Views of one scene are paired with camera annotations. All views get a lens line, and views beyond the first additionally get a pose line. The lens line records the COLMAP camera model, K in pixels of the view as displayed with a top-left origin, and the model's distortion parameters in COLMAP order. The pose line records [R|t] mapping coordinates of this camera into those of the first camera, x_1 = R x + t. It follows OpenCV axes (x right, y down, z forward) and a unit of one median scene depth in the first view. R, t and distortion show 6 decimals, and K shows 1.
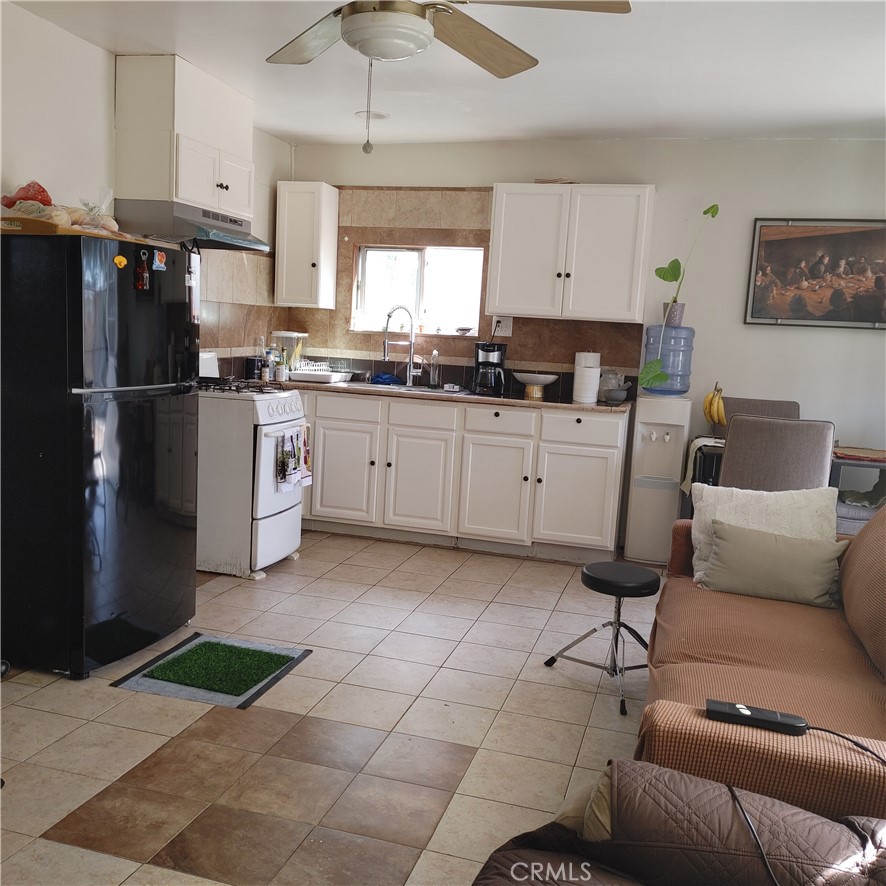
lens RADIAL K [[917.0, 0, 421.8], [0, 917.0, 441.8], [0, 0, 1]] dist [0.070958, -0.076913]
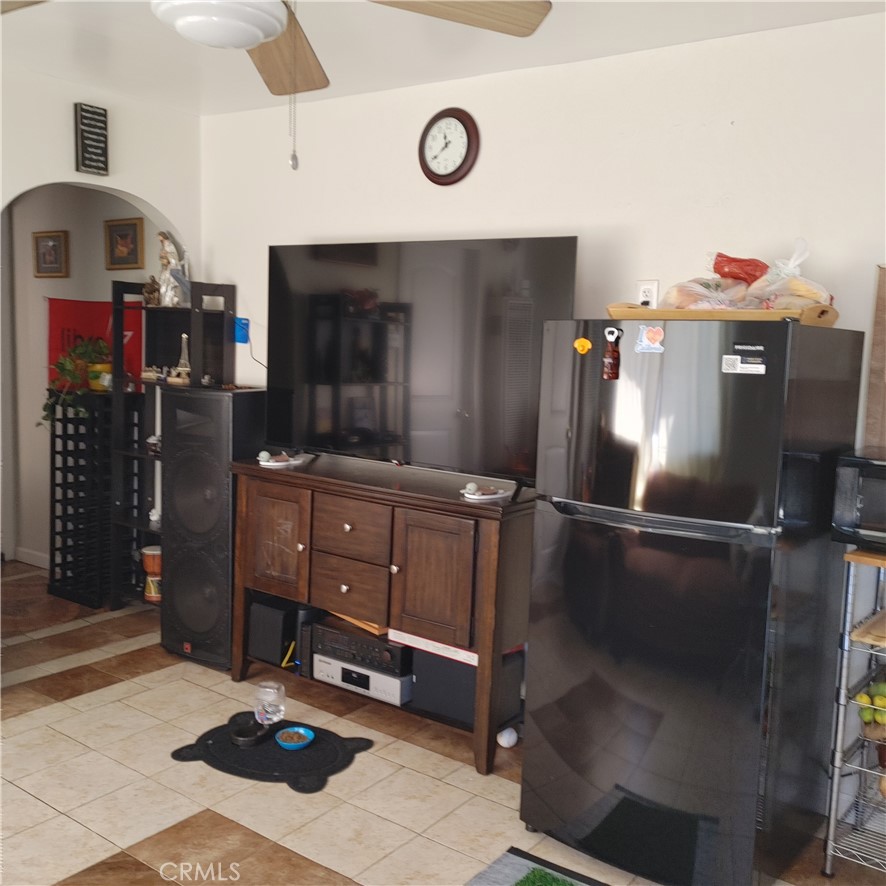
lens RADIAL K [[917.0, 0, 421.8], [0, 917.0, 441.8], [0, 0, 1]] dist [0.070958, -0.076913]
pose [[-0.330663, 0.042471, -0.942793, 0.398709], [-0.167186, 0.980550, 0.102808, -0.144971], [0.928822, 0.191617, -0.317131, 0.961916]]
